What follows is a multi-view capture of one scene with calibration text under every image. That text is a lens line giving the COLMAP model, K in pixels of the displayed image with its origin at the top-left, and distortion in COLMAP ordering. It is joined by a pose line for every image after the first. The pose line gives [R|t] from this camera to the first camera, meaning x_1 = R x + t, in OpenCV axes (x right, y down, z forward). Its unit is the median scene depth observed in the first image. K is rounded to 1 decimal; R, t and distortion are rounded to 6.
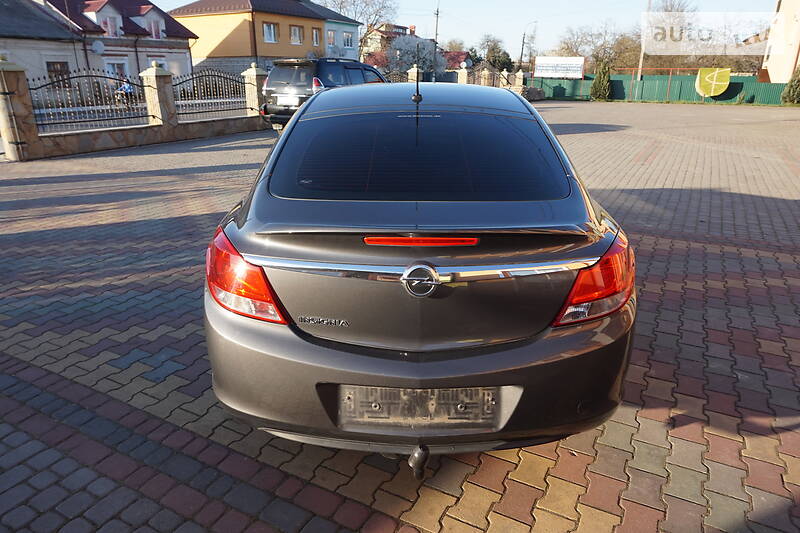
lens RADIAL K [[541.0, 0, 395.1], [0, 541.0, 259.3], [0, 0, 1]] dist [-0.040199, 0.030222]
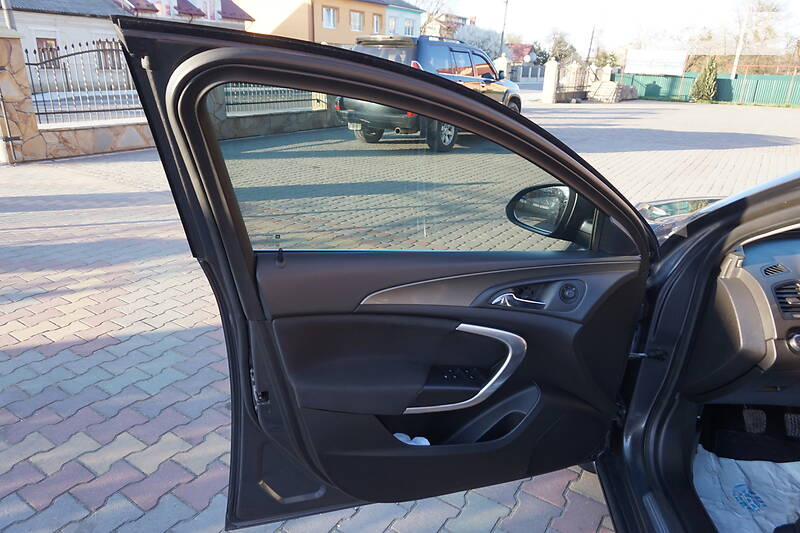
lens RADIAL K [[541.0, 0, 394.3], [0, 541.0, 261.0], [0, 0, 1]] dist [-0.040199, 0.030222]
pose [[0.995575, 0.055123, -0.076100, -0.035173], [-0.053872, 0.998378, 0.018397, -0.027155], [0.076990, -0.014216, 0.996930, 0.091440]]
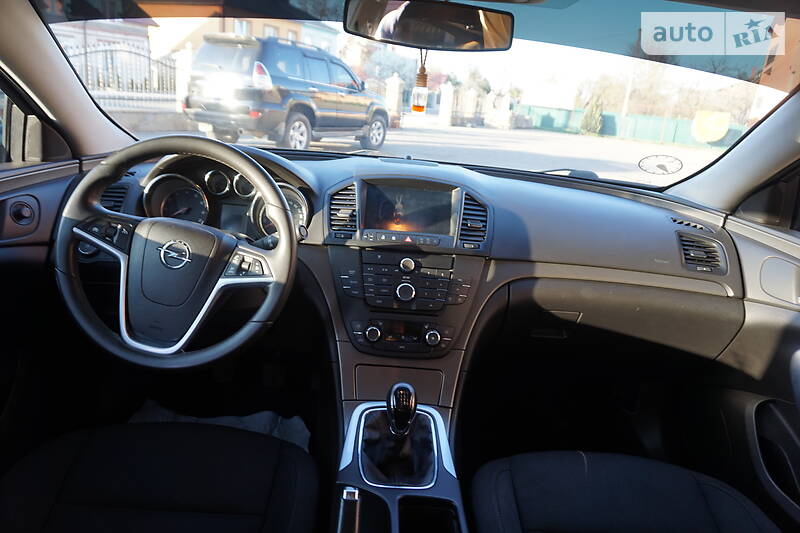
lens RADIAL K [[541.0, 0, 394.3], [0, 541.0, 265.8], [0, 0, 1]] dist [-0.040199, 0.030222]
pose [[0.995059, 0.075926, 0.063977, 0.001775], [-0.074551, 0.996938, -0.023613, -0.022182], [-0.065574, 0.018727, 0.997672, 0.096331]]
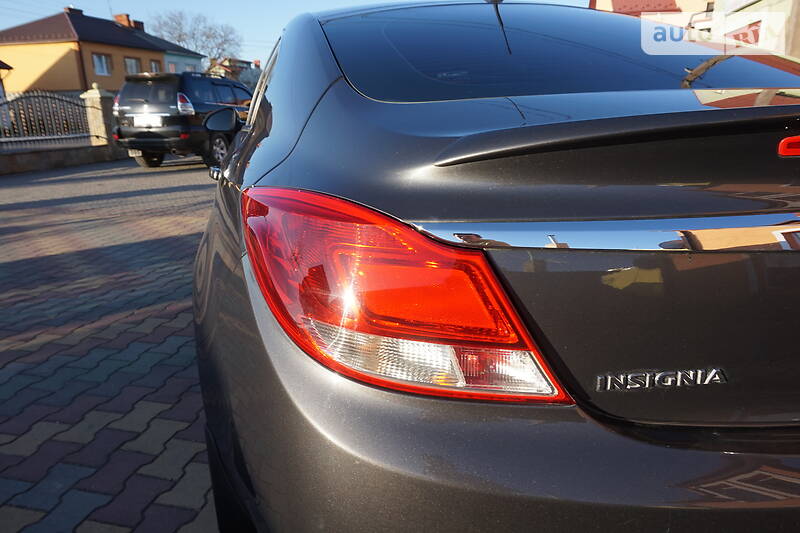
lens RADIAL K [[541.0, 0, 394.3], [0, 541.0, 264.6], [0, 0, 1]] dist [-0.040199, 0.030222]
pose [[0.963805, -0.091732, 0.250329, -0.019303], [0.104363, 0.993827, -0.037629, 0.001515], [-0.245332, 0.062393, 0.967429, 0.033655]]
